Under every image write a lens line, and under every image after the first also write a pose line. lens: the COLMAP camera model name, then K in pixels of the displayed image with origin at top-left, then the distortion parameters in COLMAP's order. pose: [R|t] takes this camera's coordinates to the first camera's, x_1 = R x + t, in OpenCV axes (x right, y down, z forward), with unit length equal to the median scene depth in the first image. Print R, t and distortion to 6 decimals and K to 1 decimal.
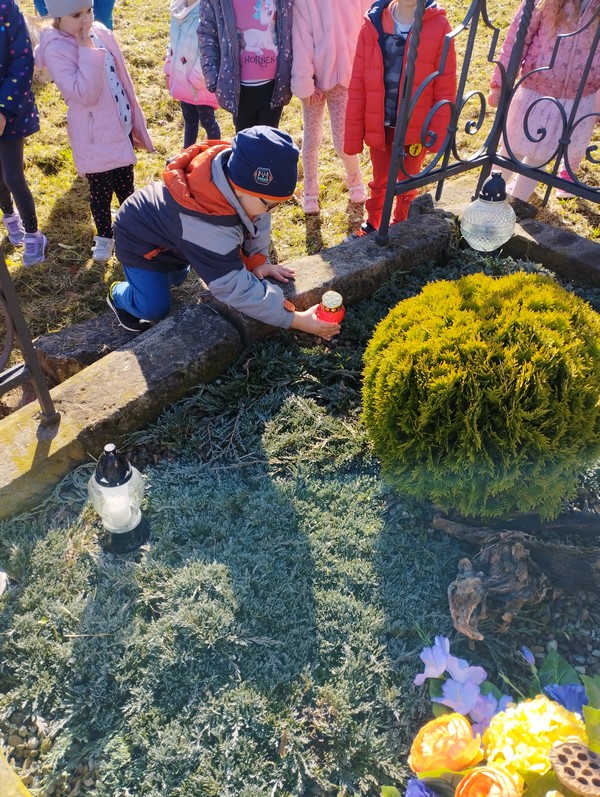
lens RADIAL K [[654.2, 0, 299.3], [0, 654.2, 401.0], [0, 0, 1]] dist [0.100383, -0.116082]
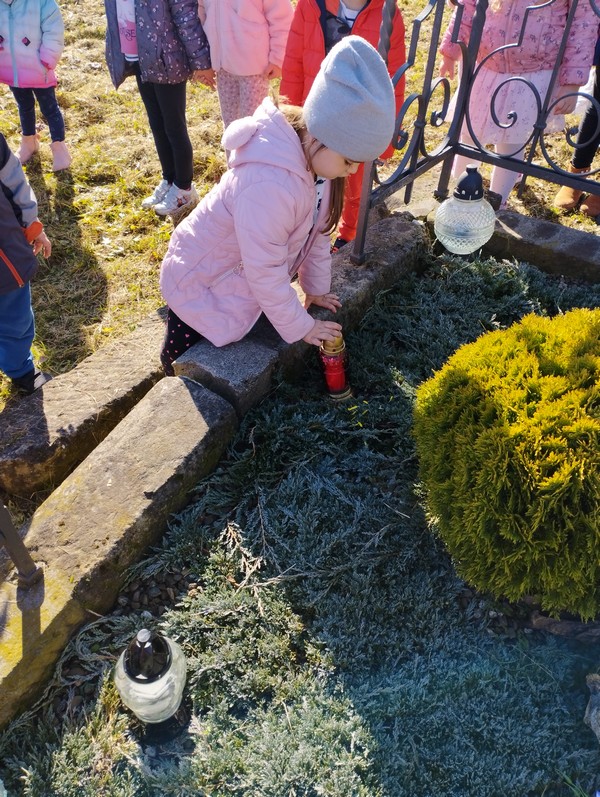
lens RADIAL K [[649.8, 0, 291.7], [0, 649.8, 396.2], [0, 0, 1]] dist [0.093723, -0.112534]
pose [[0.976957, -0.156962, 0.144632, -0.169373], [0.149270, 0.986810, 0.062649, -0.195093], [-0.152558, -0.039616, 0.987500, 0.222949]]
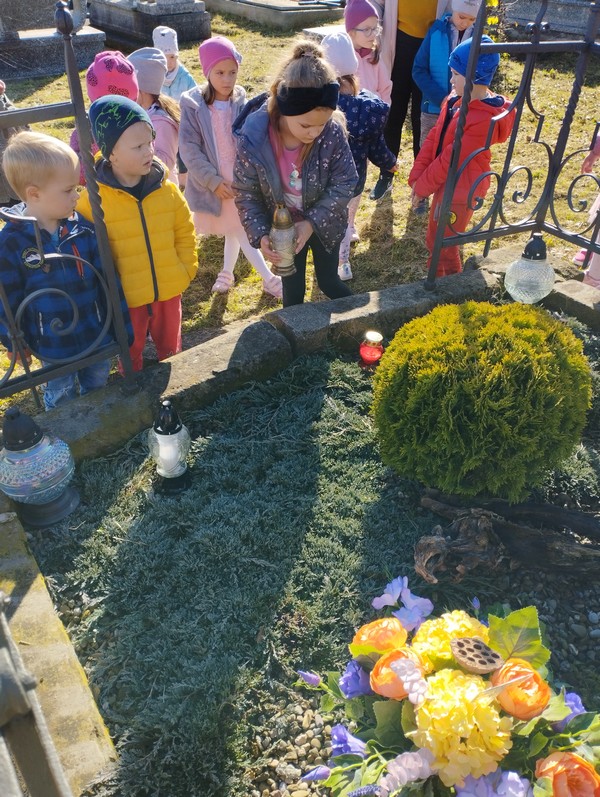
lens RADIAL K [[653.4, 0, 300.6], [0, 653.4, 407.9], [0, 0, 1]] dist [0.100482, -0.124340]
pose [[0.982305, 0.098287, -0.159423, 0.160134], [-0.115223, 0.988222, -0.100704, 0.160952], [0.147648, 0.117291, 0.982061, -0.206433]]
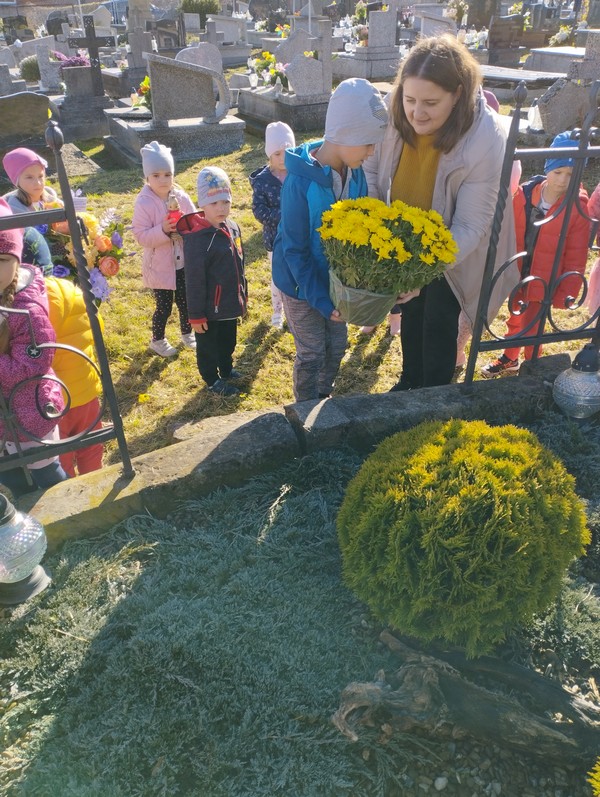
lens RADIAL K [[659.1, 0, 308.7], [0, 659.1, 401.2], [0, 0, 1]] dist [0.108334, -0.131148]
pose [[0.919227, 0.158672, -0.360341, 0.421187], [-0.232115, 0.957639, -0.170439, 0.031589], [0.318033, 0.240313, 0.917118, -0.121184]]
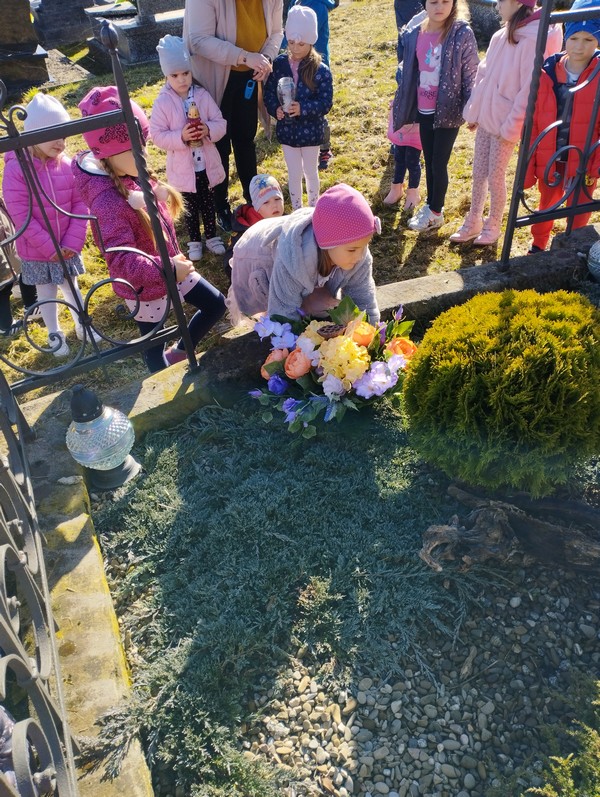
lens RADIAL K [[659.4, 0, 301.9], [0, 659.4, 397.5], [0, 0, 1]] dist [0.093835, -0.106153]
pose [[0.924978, 0.137737, -0.354180, 0.356871], [-0.160946, 0.986278, -0.036774, 0.106042], [0.344254, 0.091019, 0.934454, -0.229409]]
